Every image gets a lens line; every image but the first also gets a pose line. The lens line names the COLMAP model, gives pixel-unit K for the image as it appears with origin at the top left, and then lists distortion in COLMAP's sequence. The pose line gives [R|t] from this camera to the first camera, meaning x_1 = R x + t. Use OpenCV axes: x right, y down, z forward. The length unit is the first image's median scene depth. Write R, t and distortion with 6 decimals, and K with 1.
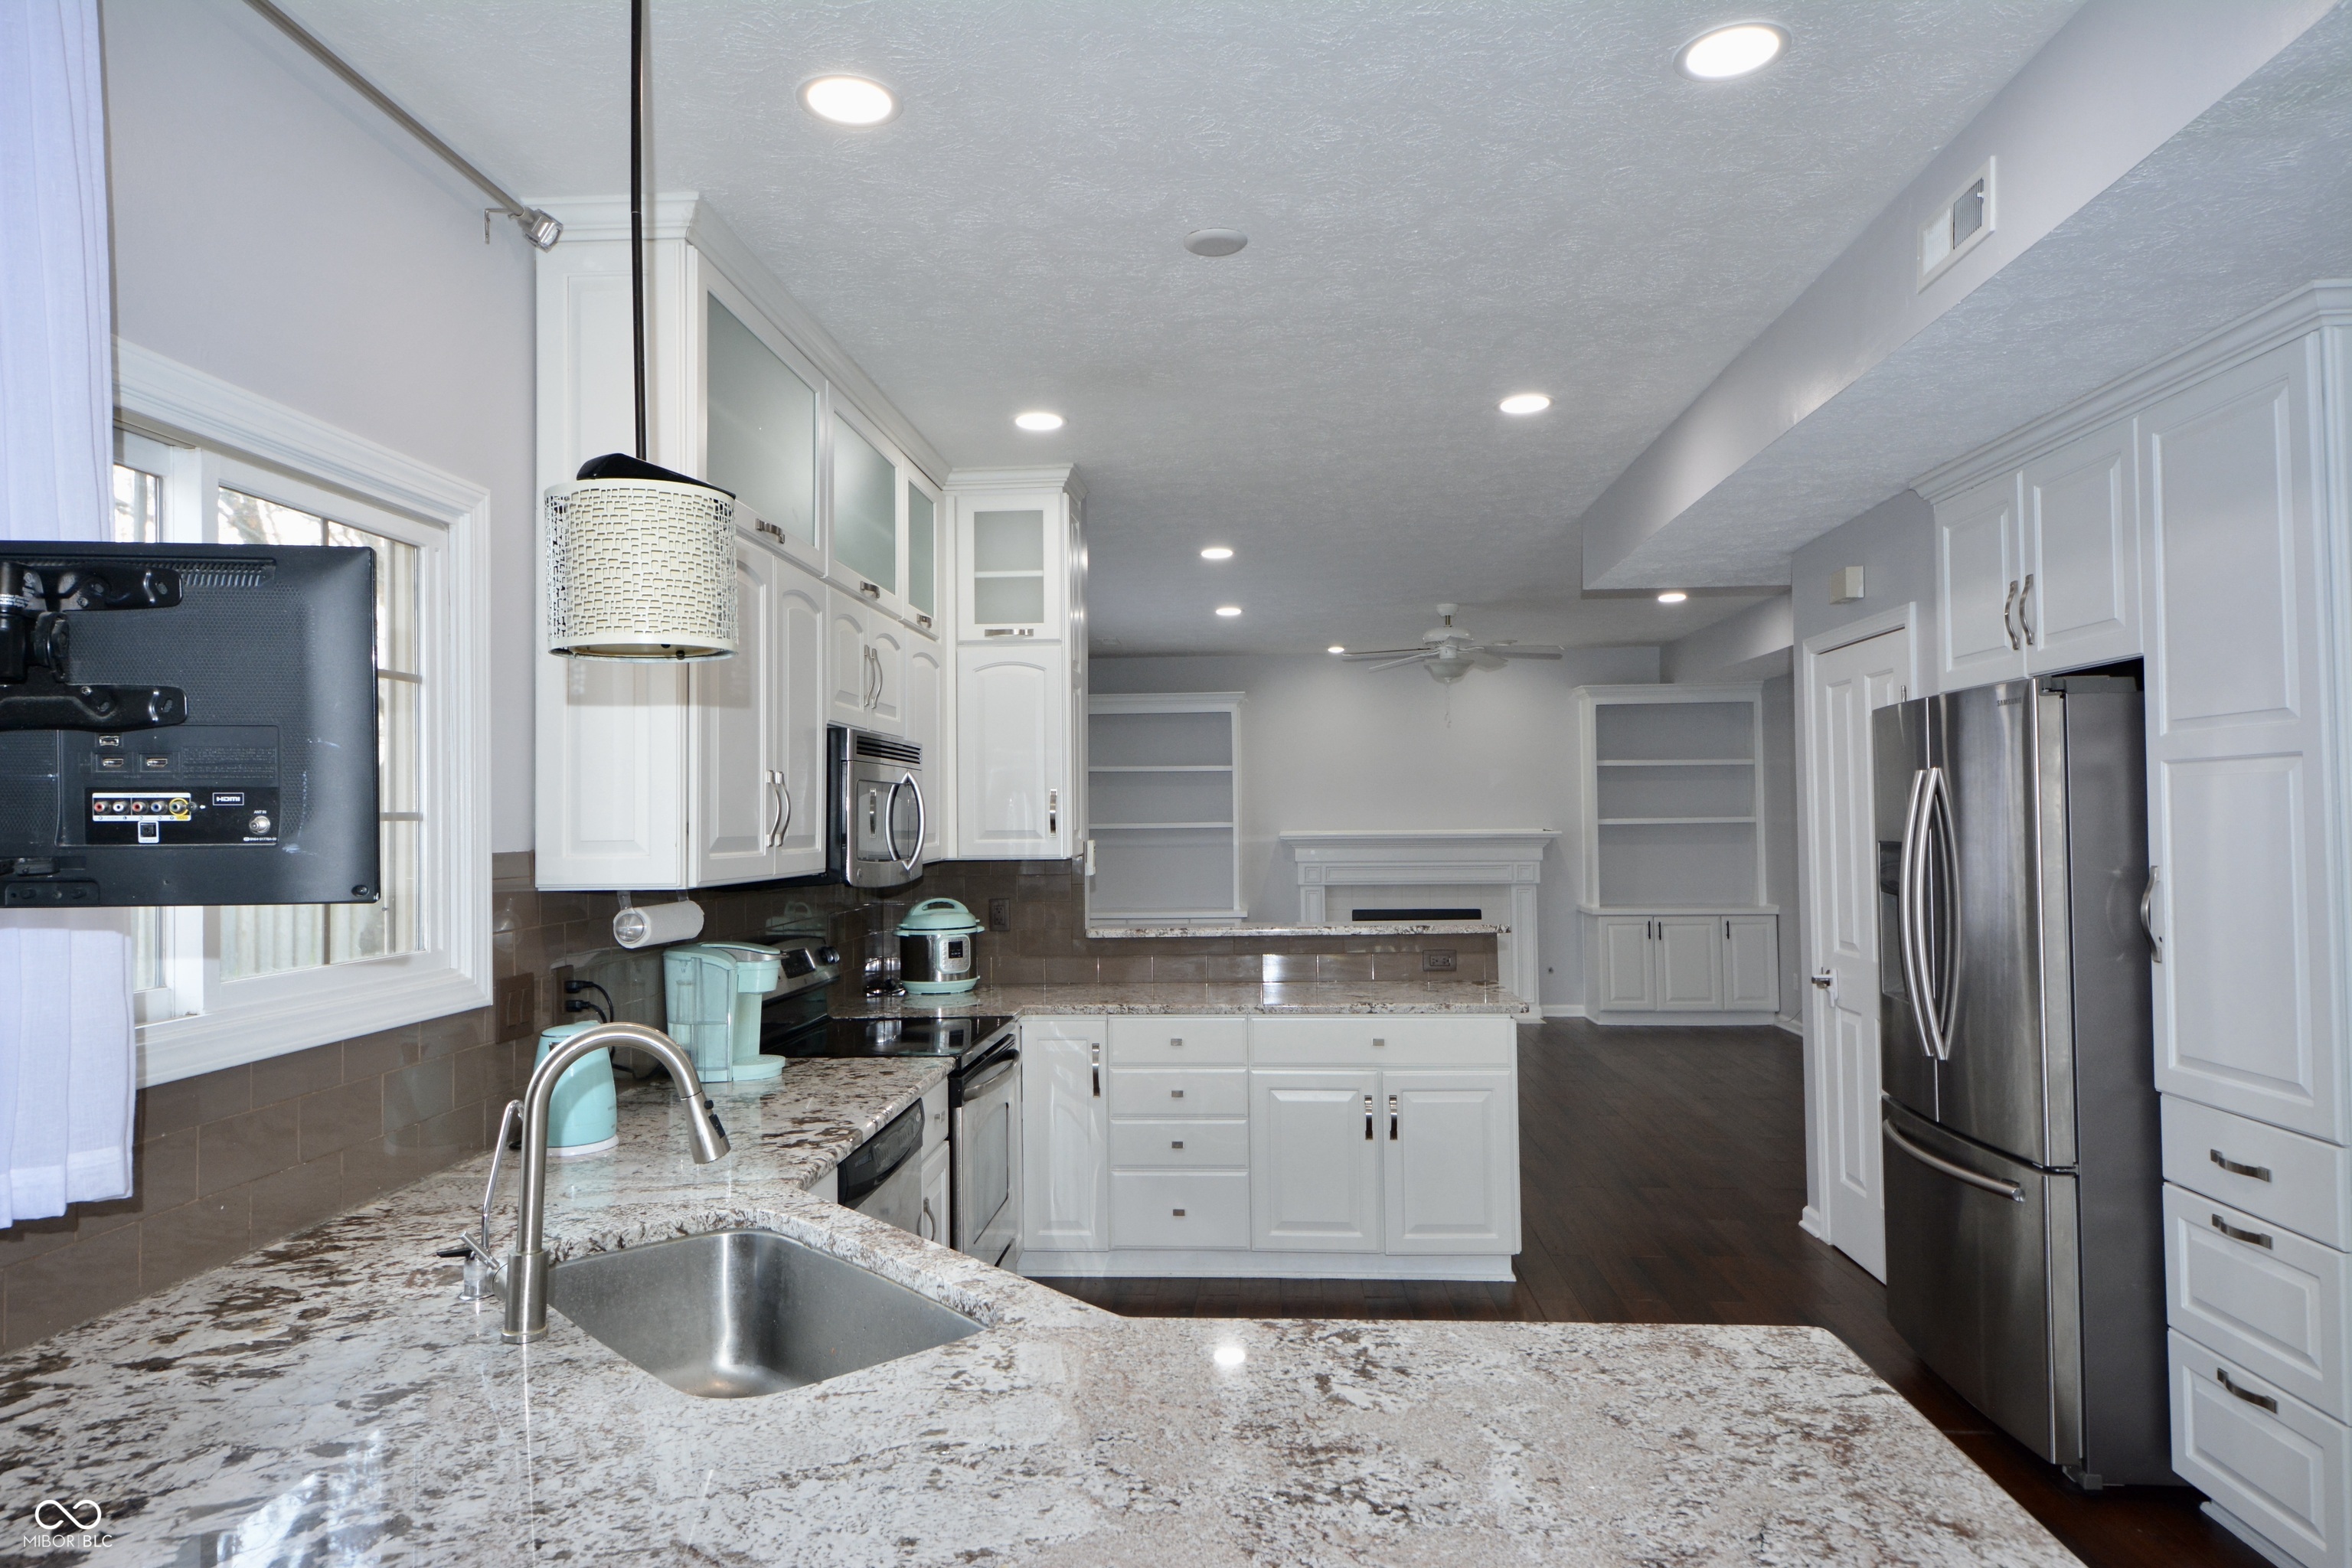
lens RADIAL K [[1396.7, 0, 1176.0], [0, 1396.7, 784.0], [0, 0, 1]] dist [0.040972, 0.002247]
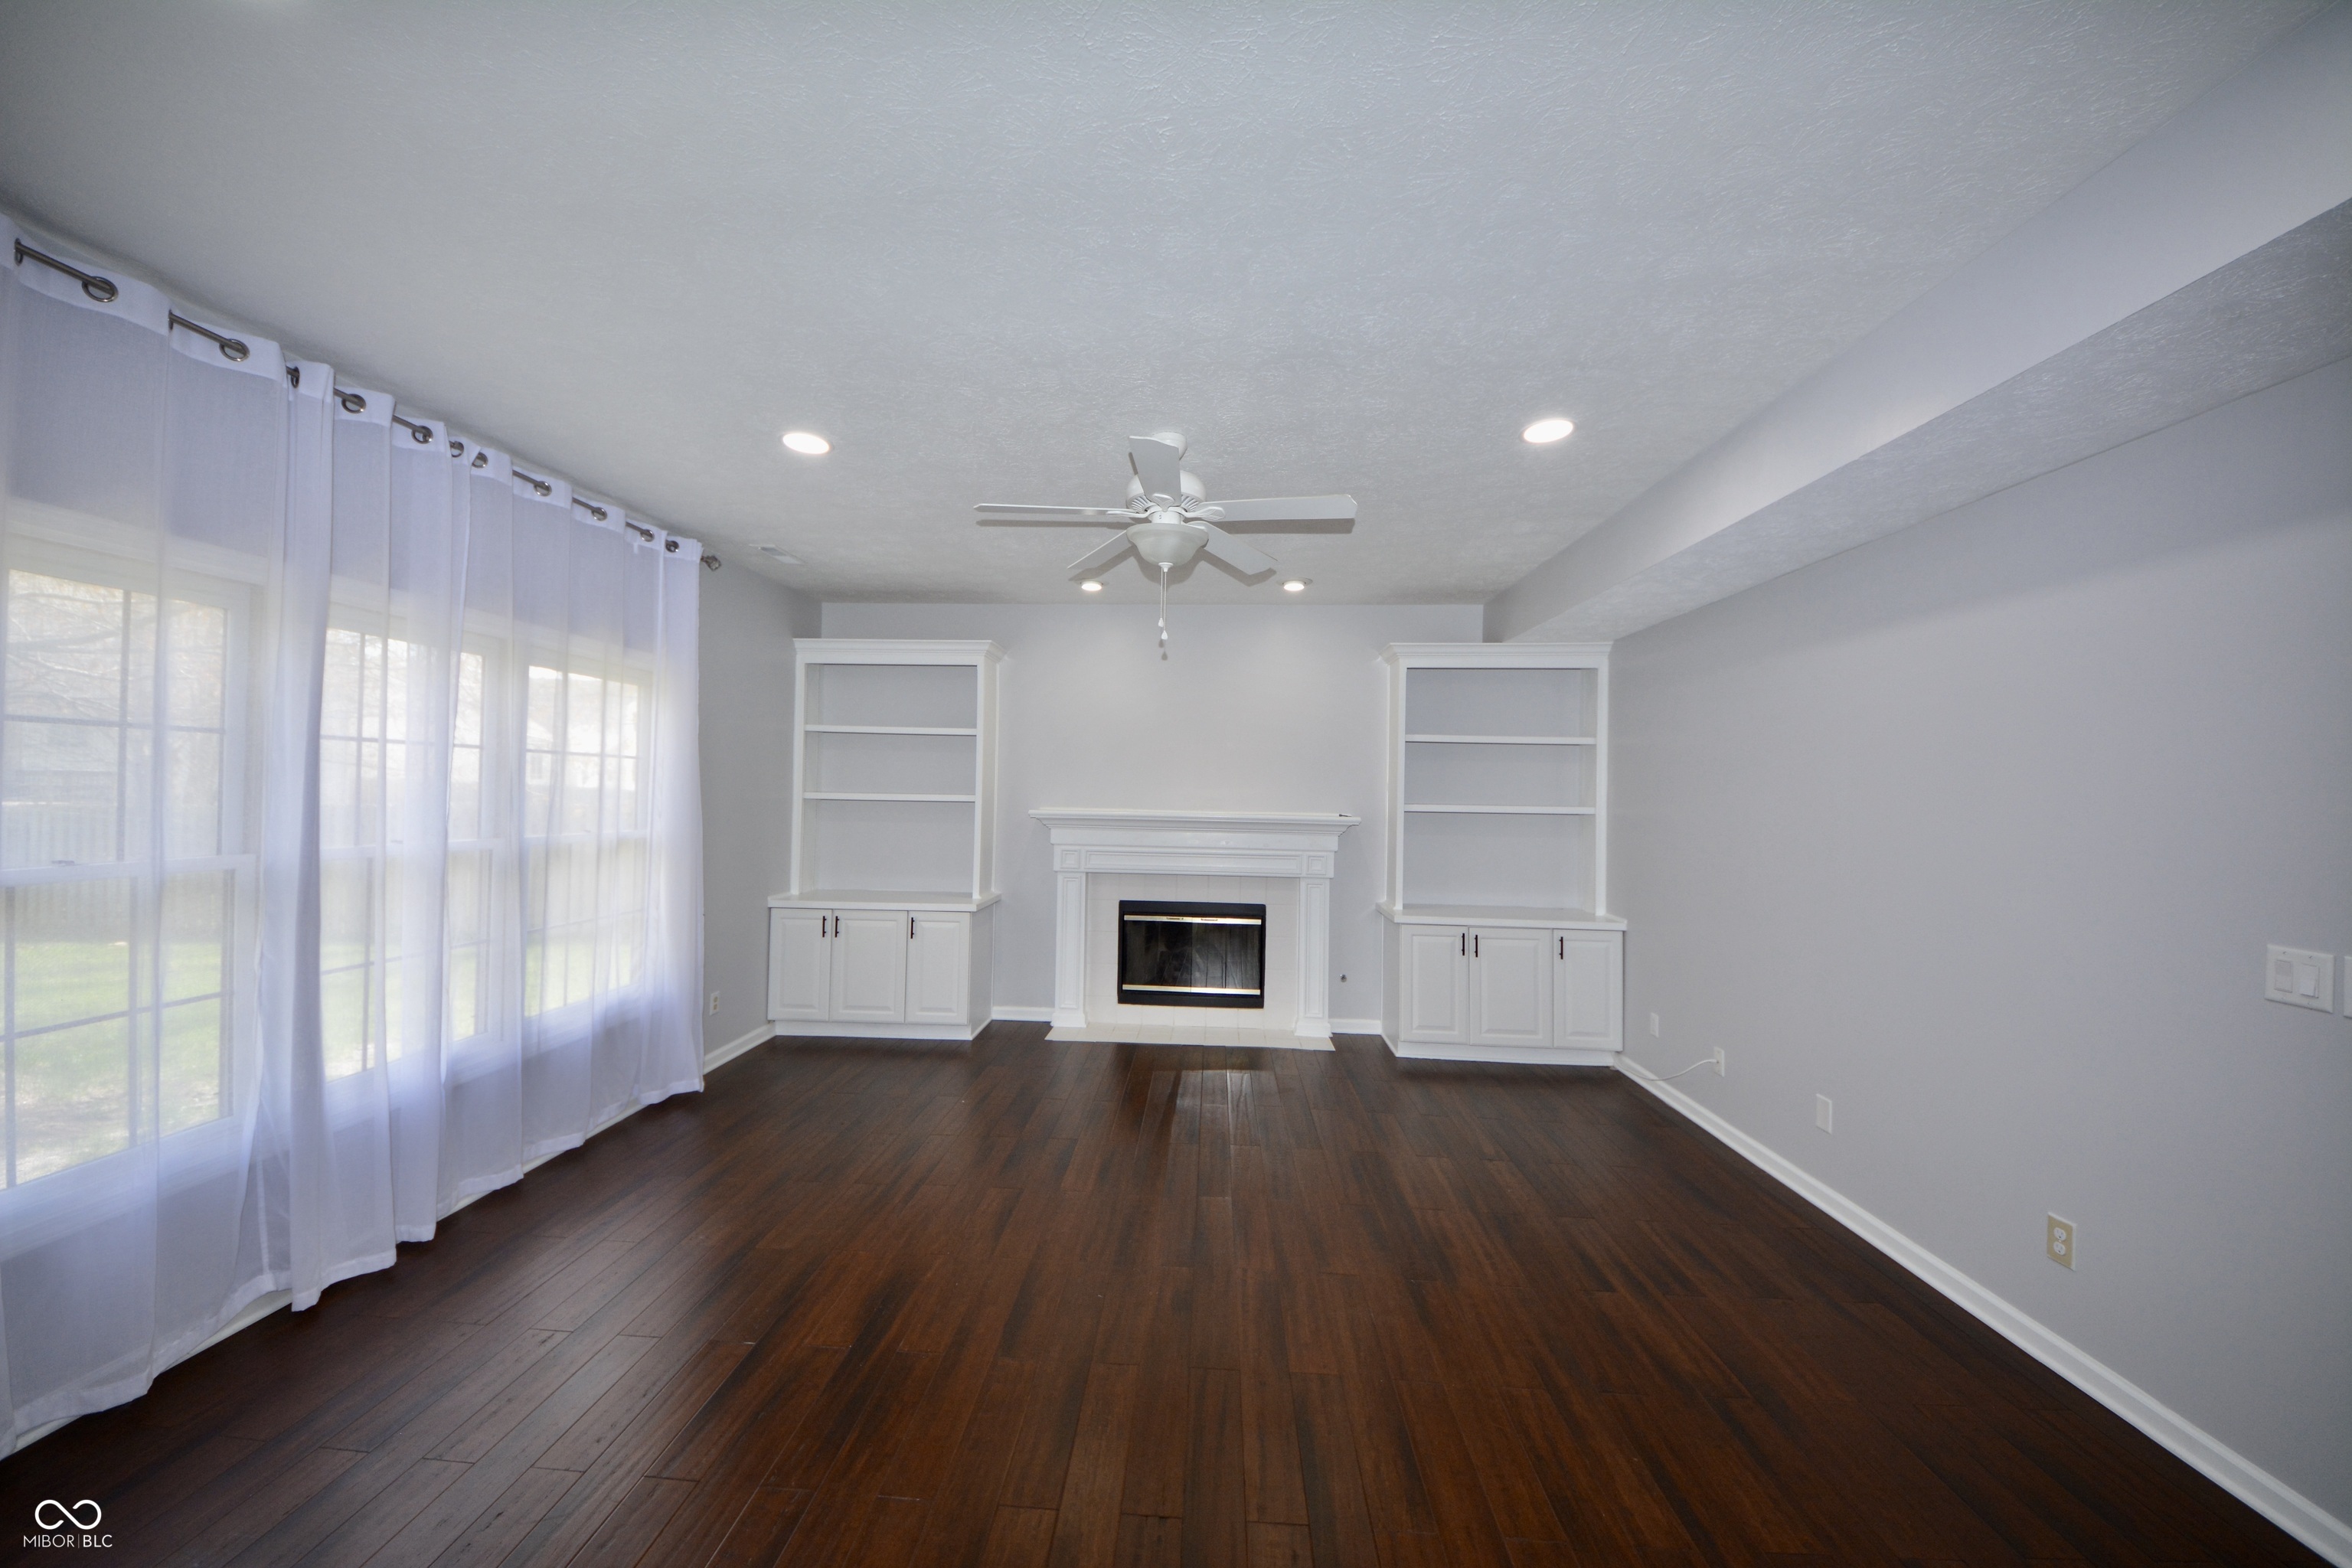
lens RADIAL K [[809.9, 0, 1141.0], [0, 809.9, 784.8], [0, 0, 1]] dist [-0.000995, -0.000201]
pose [[0.999476, 0.029320, -0.013749, 0.328861], [-0.029092, 0.999440, 0.016517, 0.021505], [0.014226, -0.016108, 0.999769, 1.128255]]
